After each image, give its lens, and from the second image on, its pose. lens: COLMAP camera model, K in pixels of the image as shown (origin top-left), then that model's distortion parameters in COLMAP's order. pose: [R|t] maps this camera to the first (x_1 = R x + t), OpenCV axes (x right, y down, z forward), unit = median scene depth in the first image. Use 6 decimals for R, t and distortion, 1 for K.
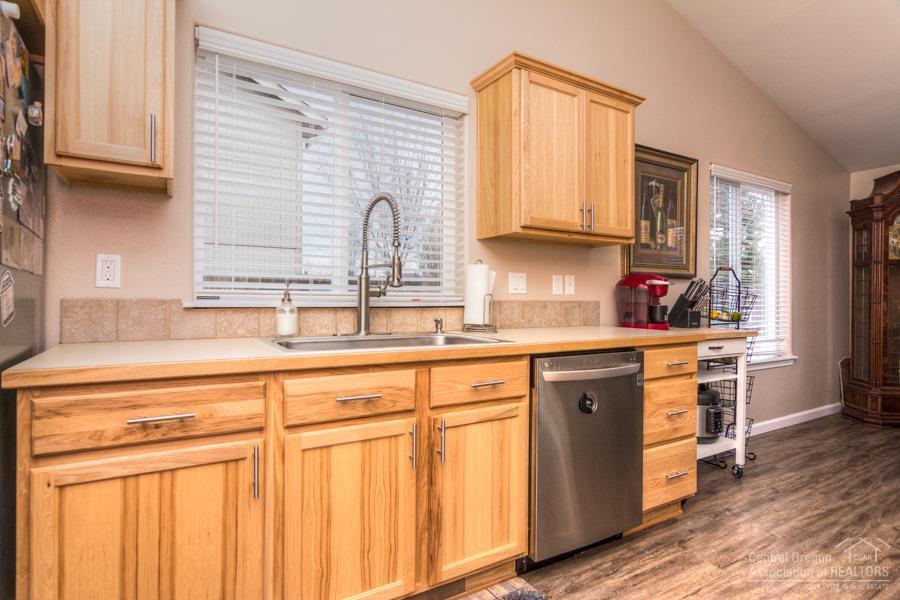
lens RADIAL K [[473.8, 0, 451.8], [0, 473.8, 301.9], [0, 0, 1]] dist [-0.004554, 0.000487]
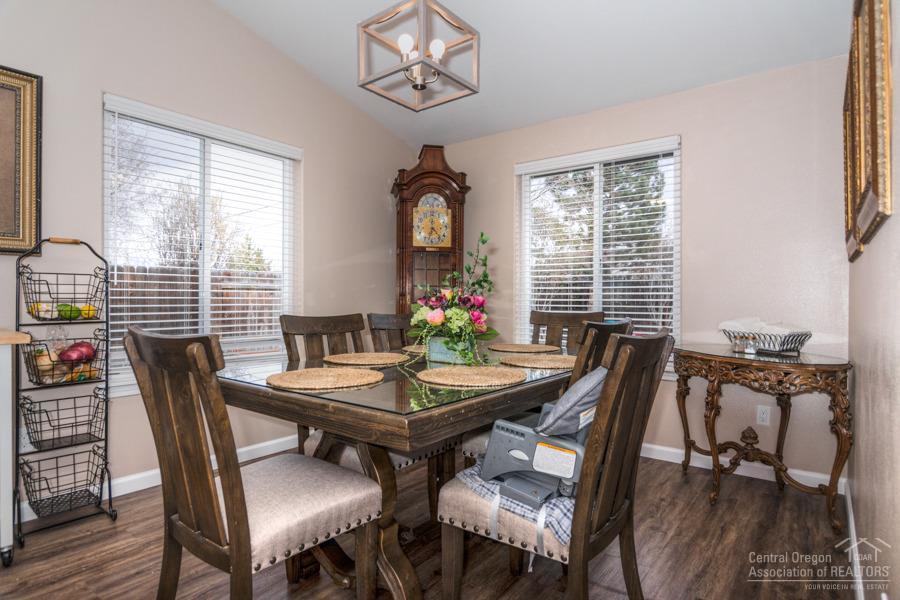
lens RADIAL K [[493.6, 0, 449.7], [0, 493.6, 299.4], [0, 0, 1]] dist [0.001500, -0.000108]
pose [[0.933573, -0.000769, 0.358387, 0.911282], [0.001438, 0.999998, -0.001599, 0.014960], [-0.358385, 0.002008, 0.933572, 0.163967]]
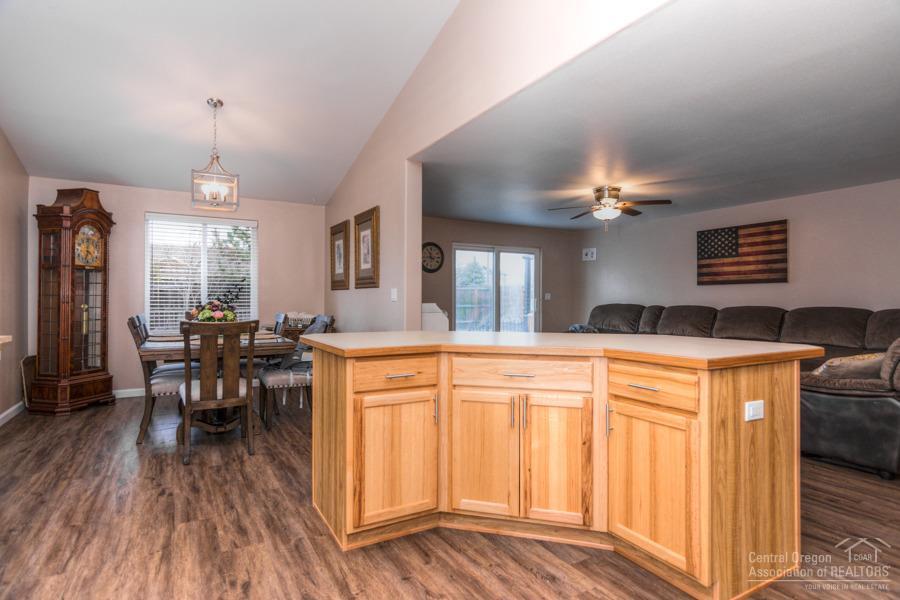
lens RADIAL K [[473.8, 0, 450.7], [0, 473.8, 298.6], [0, 0, 1]] dist [-0.004554, 0.000487]
pose [[0.018365, -0.000642, 0.999831, -0.266984], [0.002025, 0.999998, 0.000604, -0.009104], [-0.999829, 0.002013, 0.018367, 0.105054]]
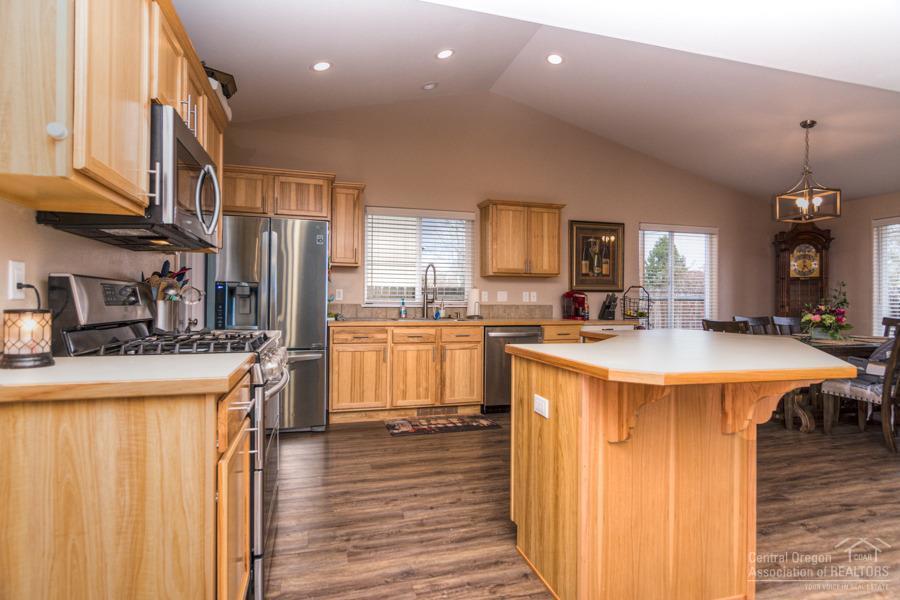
lens RADIAL K [[473.8, 0, 448.4], [0, 473.8, 300.3], [0, 0, 1]] dist [-0.004554, 0.000487]
pose [[0.963695, 0.000168, -0.267006, 0.411405], [-0.002882, 0.999948, -0.009774, -0.000965], [0.266991, 0.010188, 0.963645, -0.949501]]
